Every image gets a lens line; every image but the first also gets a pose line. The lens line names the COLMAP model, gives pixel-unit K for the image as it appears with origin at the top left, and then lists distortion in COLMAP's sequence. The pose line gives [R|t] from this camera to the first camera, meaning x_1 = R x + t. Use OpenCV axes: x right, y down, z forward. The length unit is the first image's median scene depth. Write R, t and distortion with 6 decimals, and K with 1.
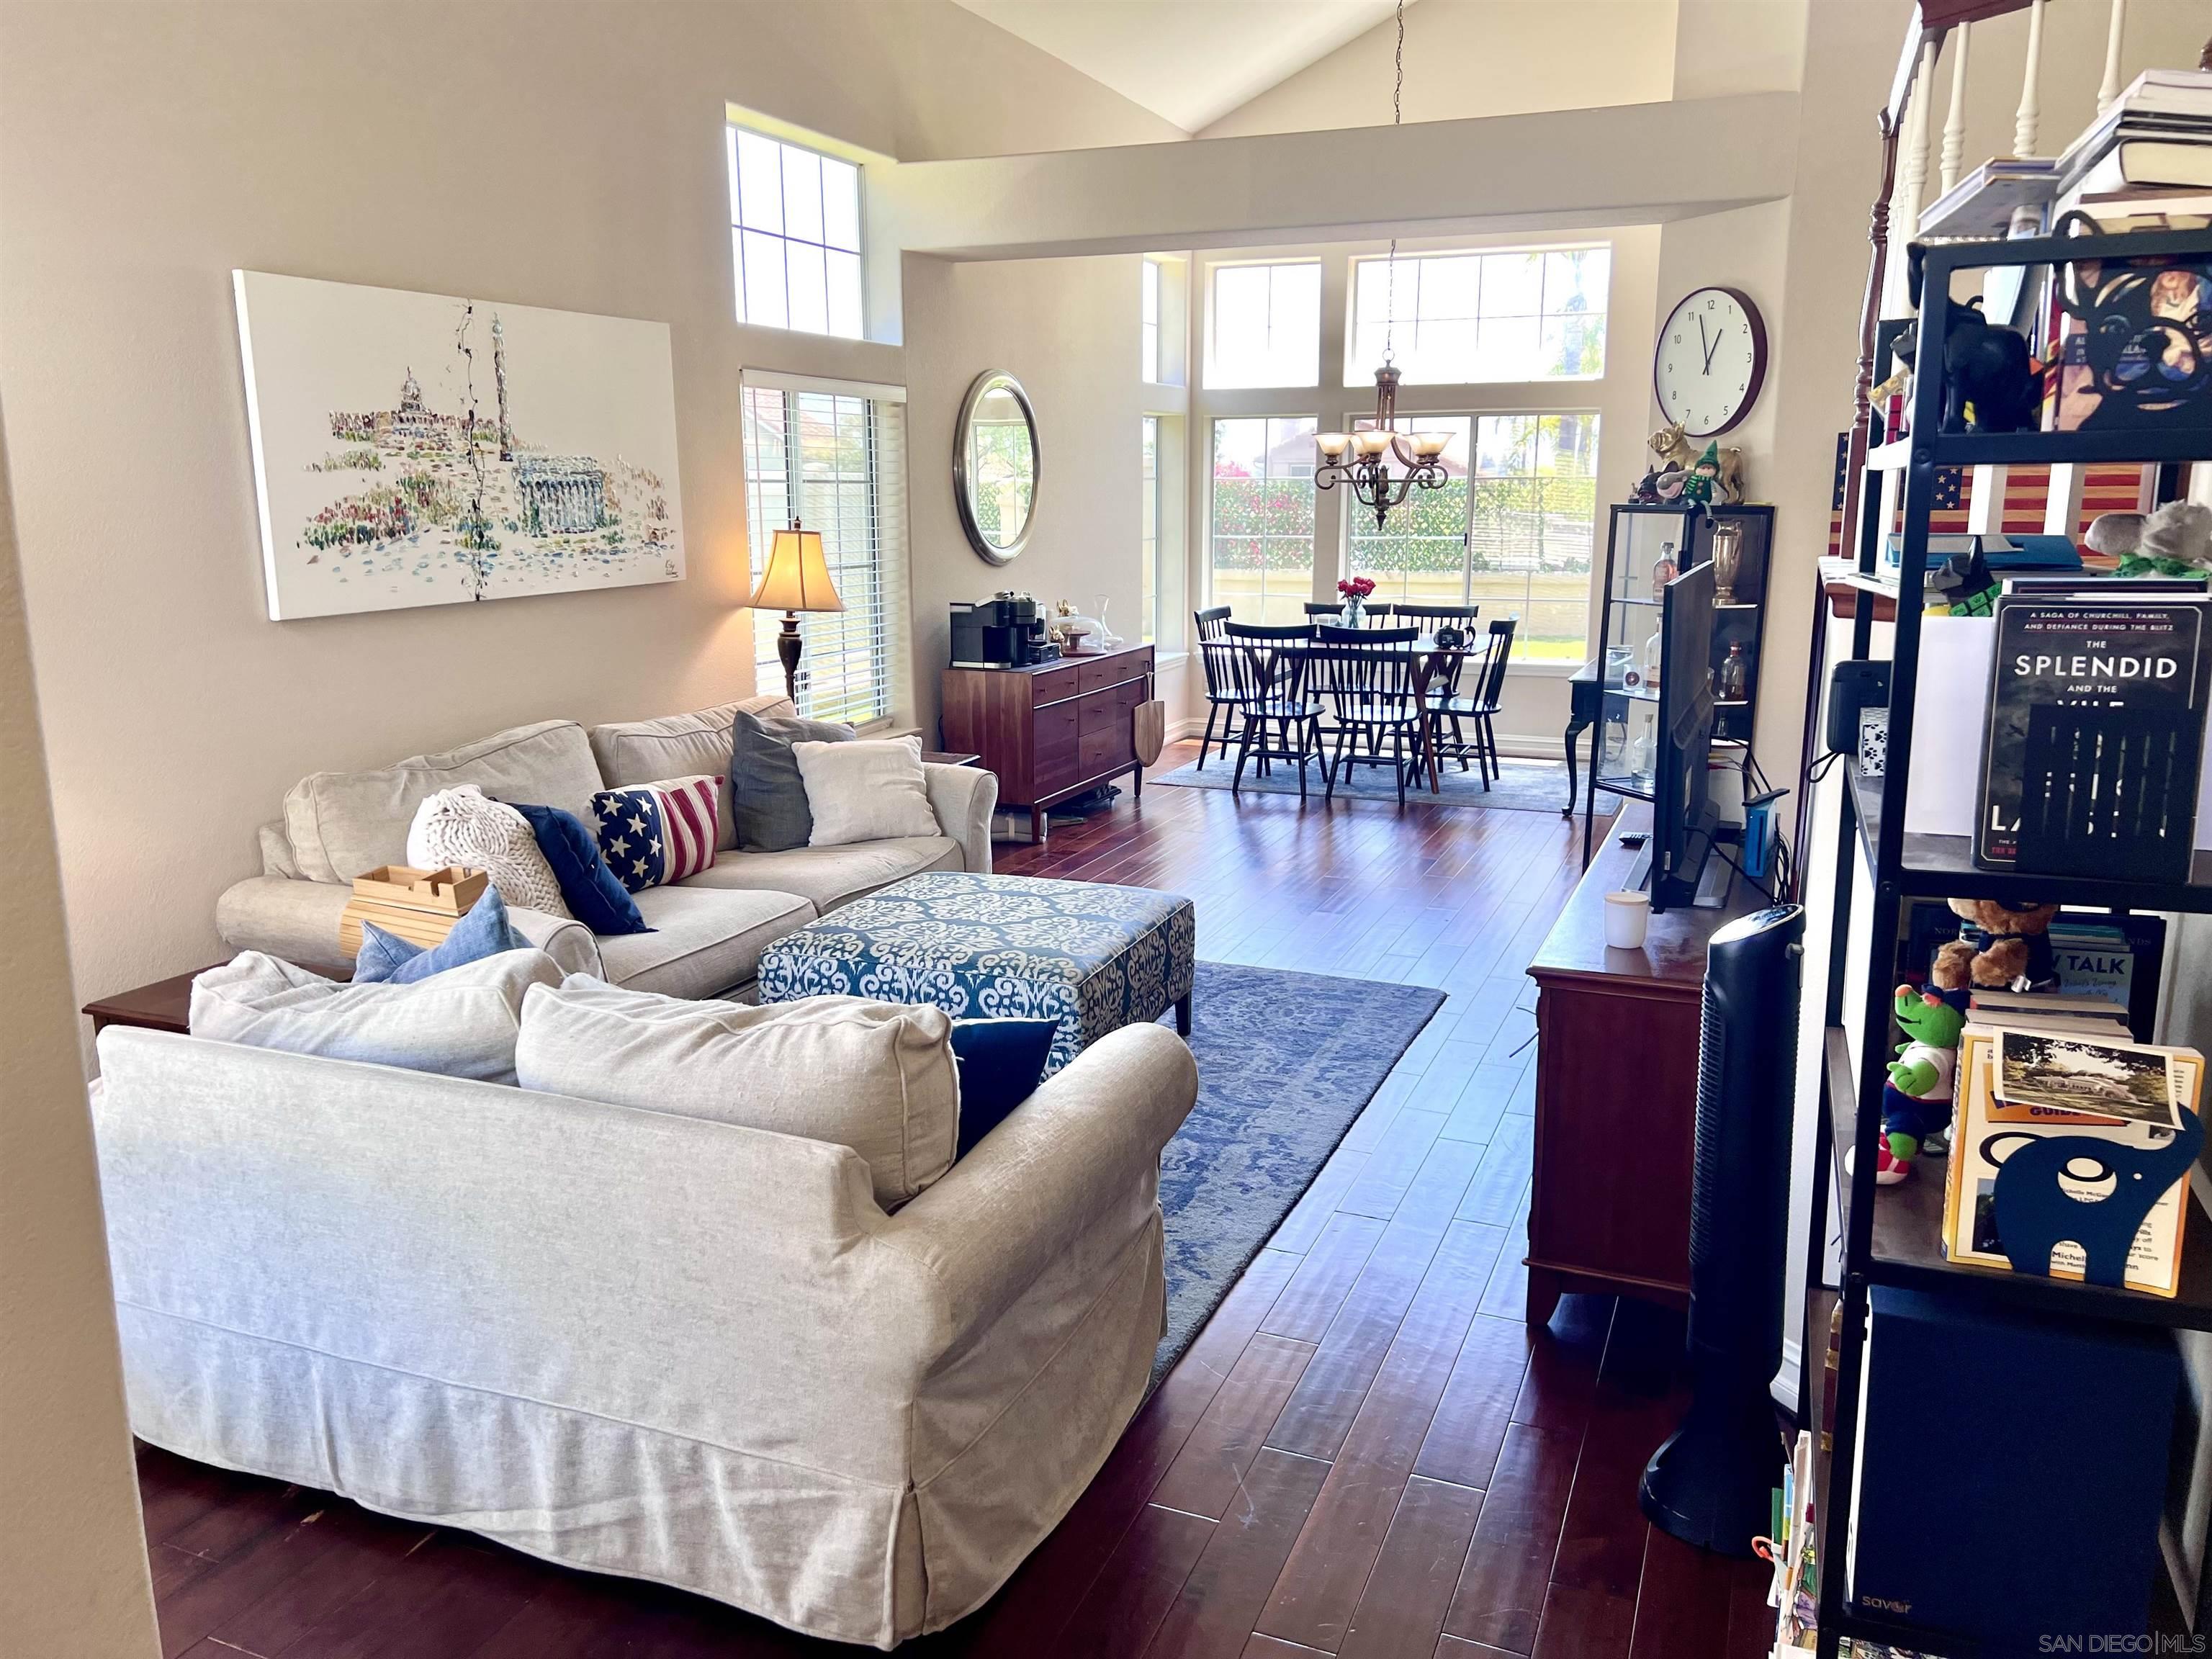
lens RADIAL K [[1703.7, 0, 1106.0], [0, 1703.7, 829.5], [0, 0, 1]] dist [0.111980, -0.144389]
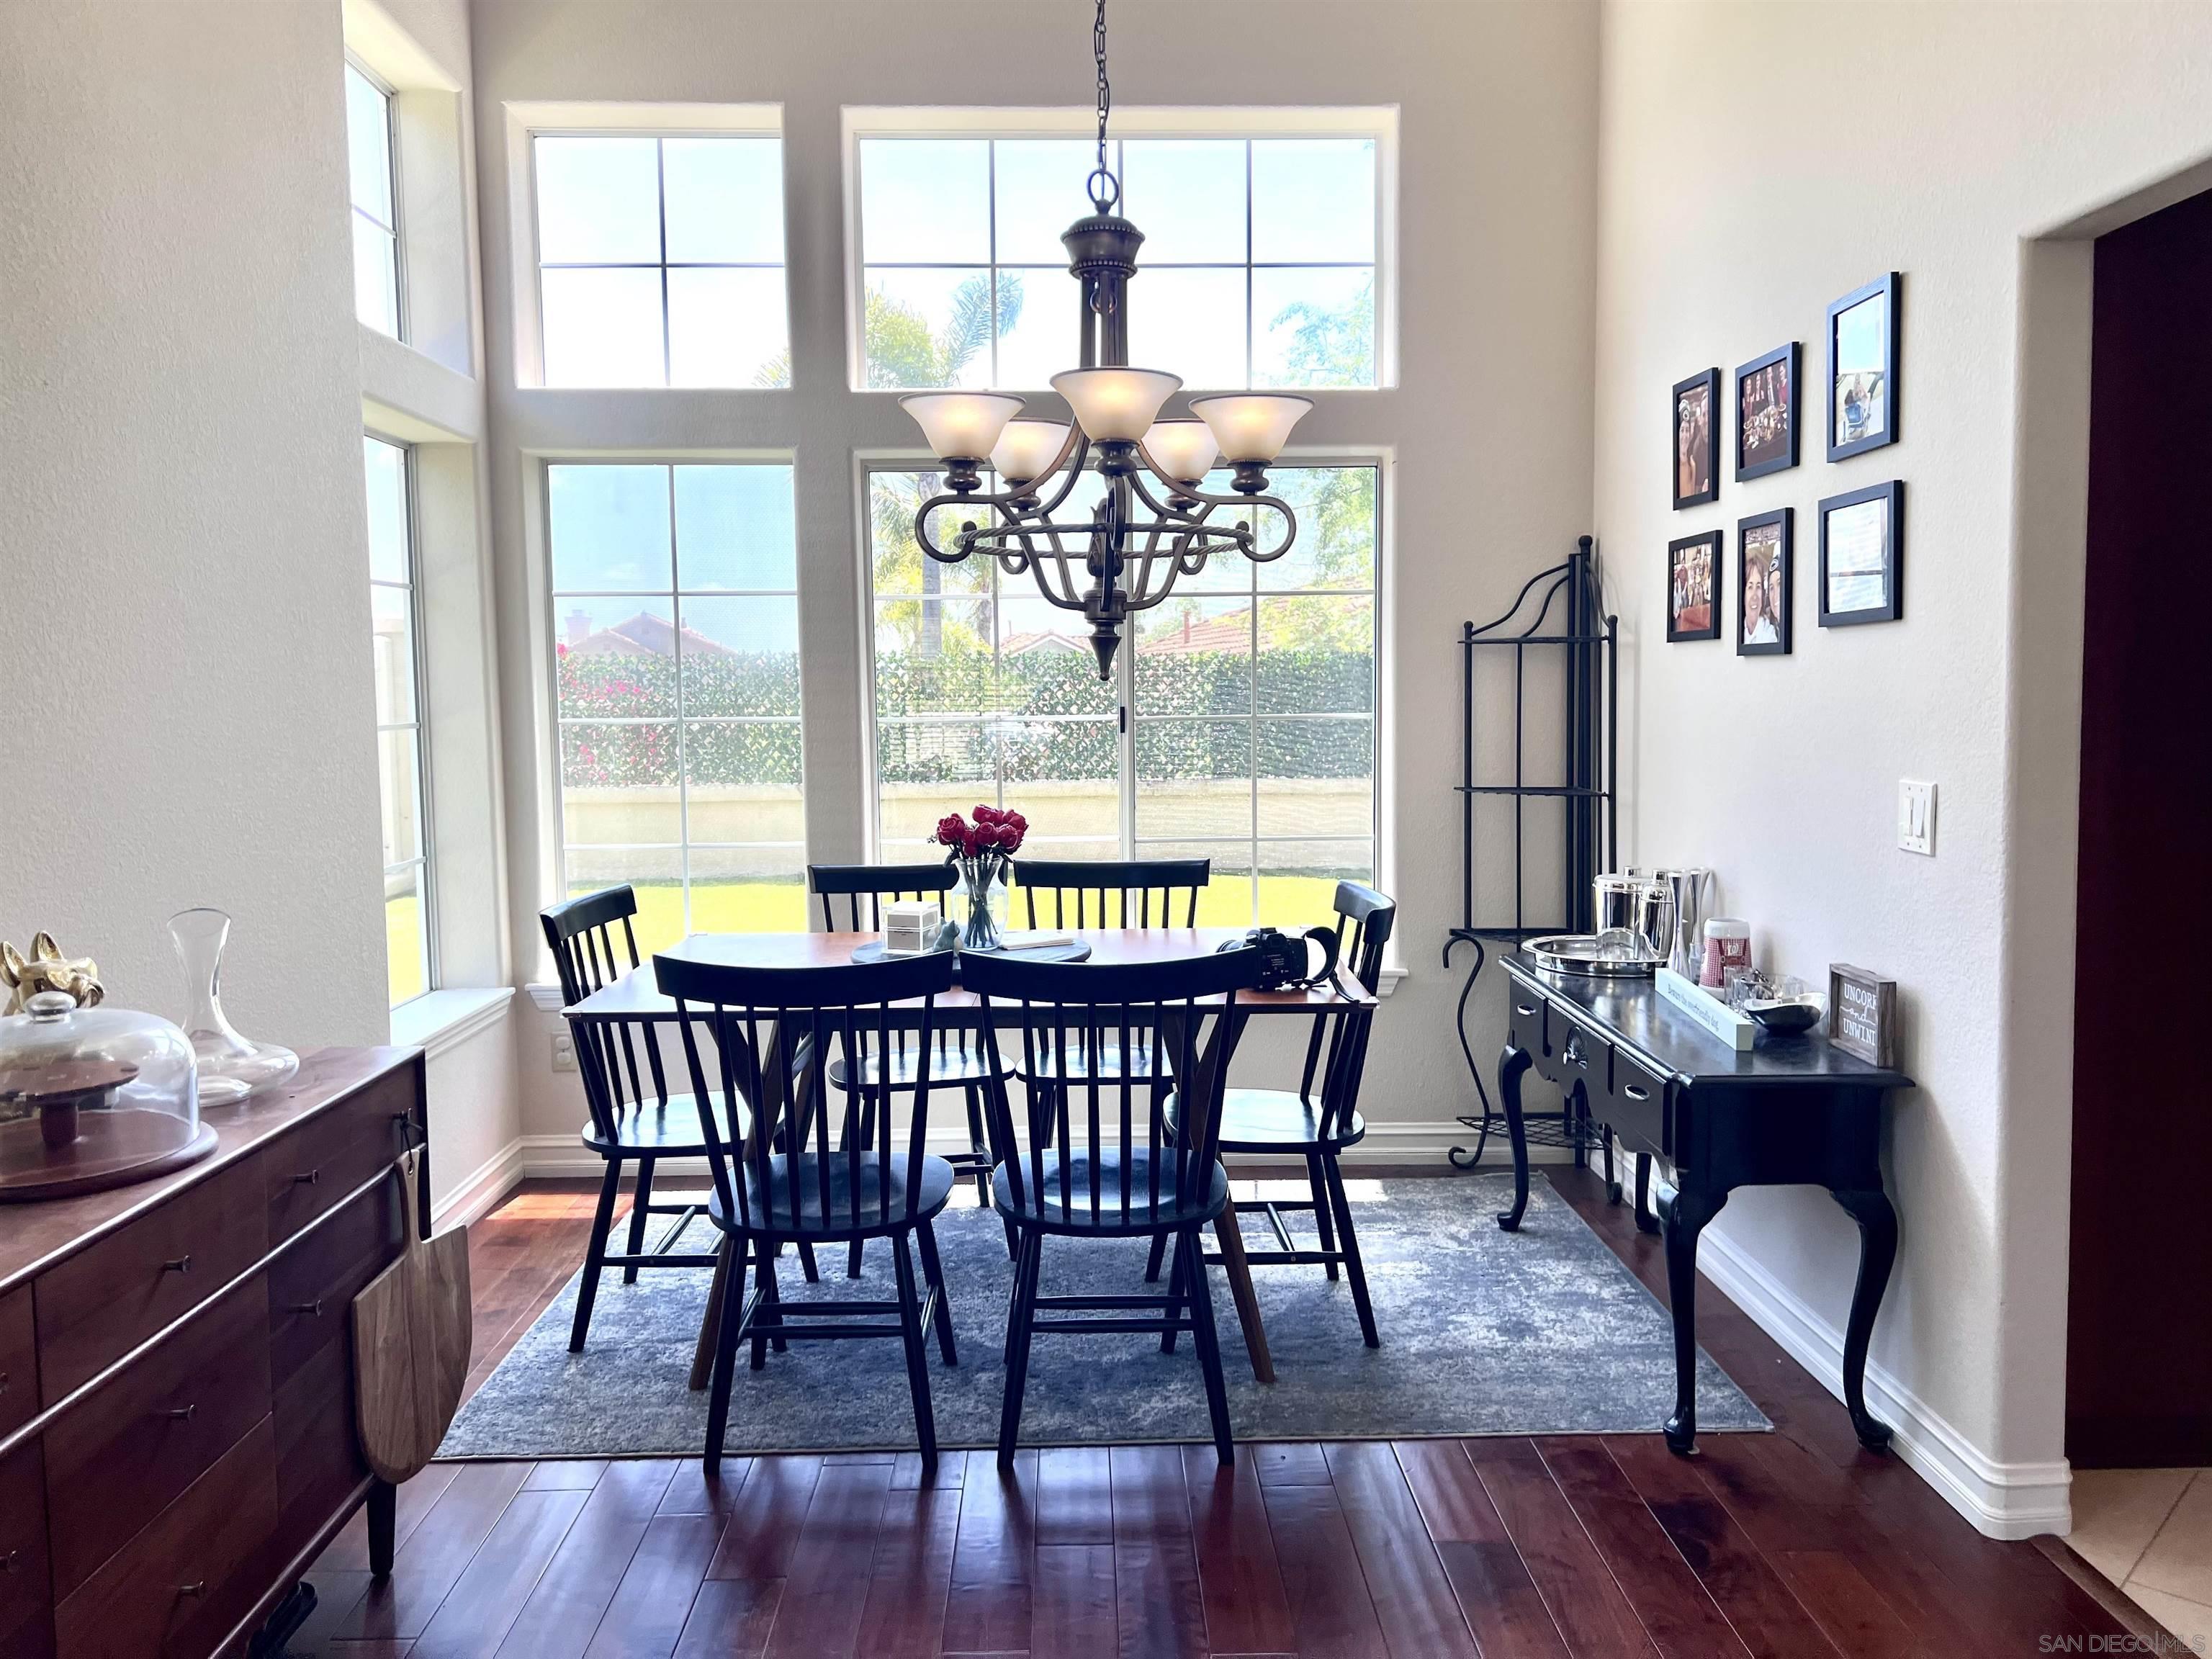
lens RADIAL K [[1703.7, 0, 1106.0], [0, 1703.7, 829.5], [0, 0, 1]] dist [0.111980, -0.144389]
pose [[0.920062, -0.042850, 0.389423, 0.020695], [0.088447, 0.991057, -0.099917, -0.099967], [-0.381659, 0.126373, 0.915623, 0.628323]]
